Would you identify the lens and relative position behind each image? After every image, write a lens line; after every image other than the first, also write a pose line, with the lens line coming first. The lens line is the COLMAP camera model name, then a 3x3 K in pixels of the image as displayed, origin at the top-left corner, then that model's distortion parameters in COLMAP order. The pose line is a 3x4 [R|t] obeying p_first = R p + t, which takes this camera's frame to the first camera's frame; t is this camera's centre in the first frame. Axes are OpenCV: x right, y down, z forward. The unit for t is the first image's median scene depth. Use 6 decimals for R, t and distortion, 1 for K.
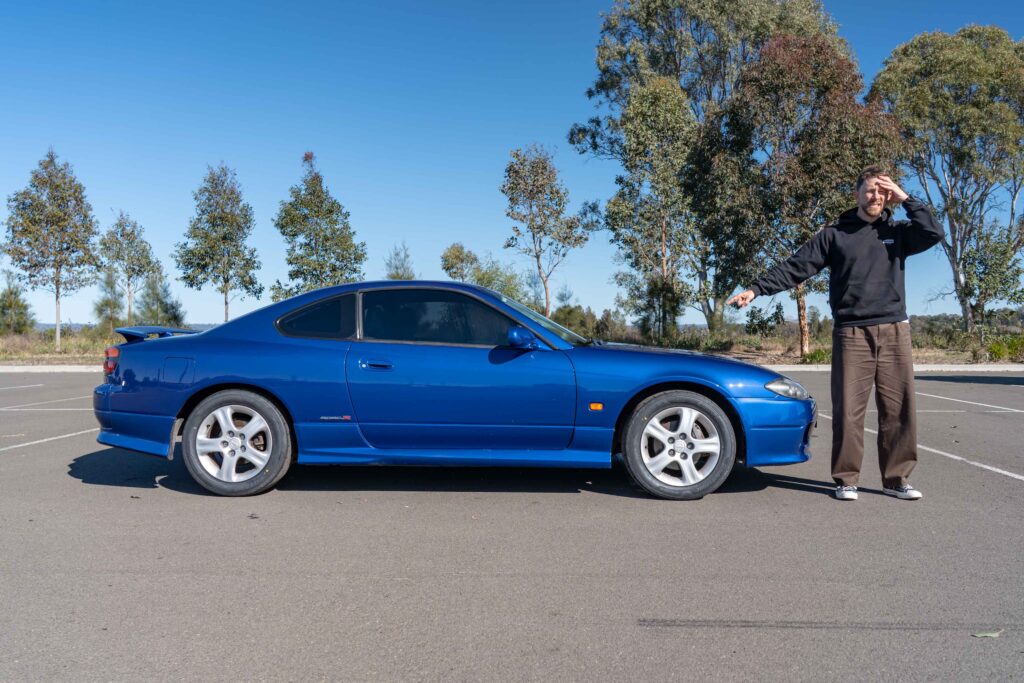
lens RADIAL K [[858.8, 0, 507.7], [0, 858.8, 337.1], [0, 0, 1]] dist [0.000042, 0.008121]
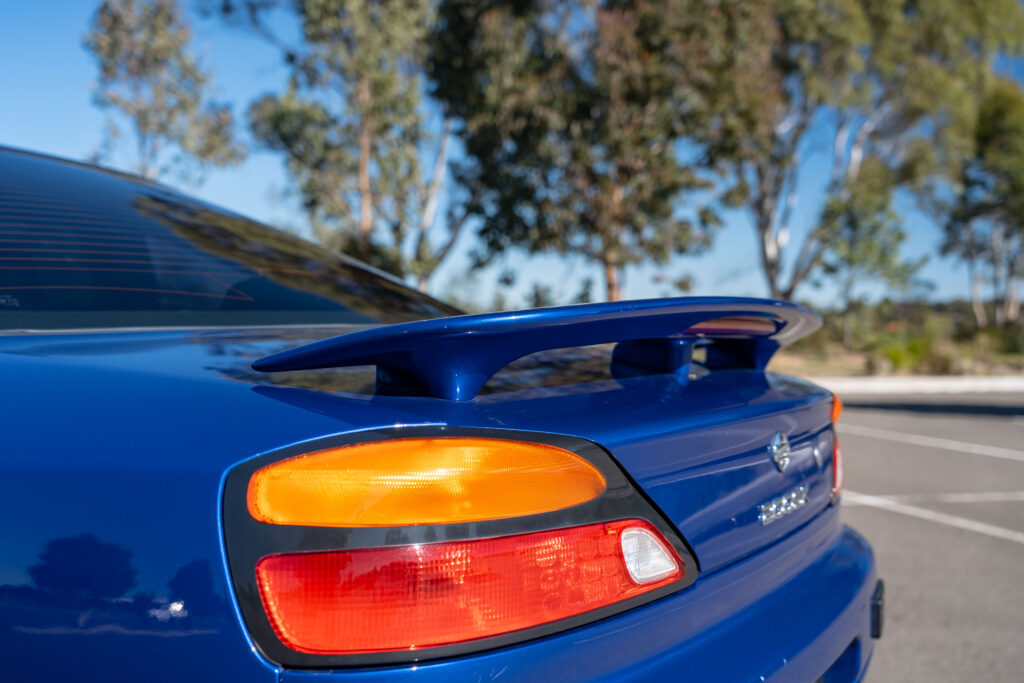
lens RADIAL K [[1279.9, 0, 514.0], [0, 1279.9, 340.5], [0, 0, 1]] dist [-0.042207, 0.000000]
pose [[0.936330, 0.001665, 0.351118, -0.036597], [-0.004457, 0.999965, 0.007143, -0.002243], [-0.351094, -0.008253, 0.936304, 0.205257]]
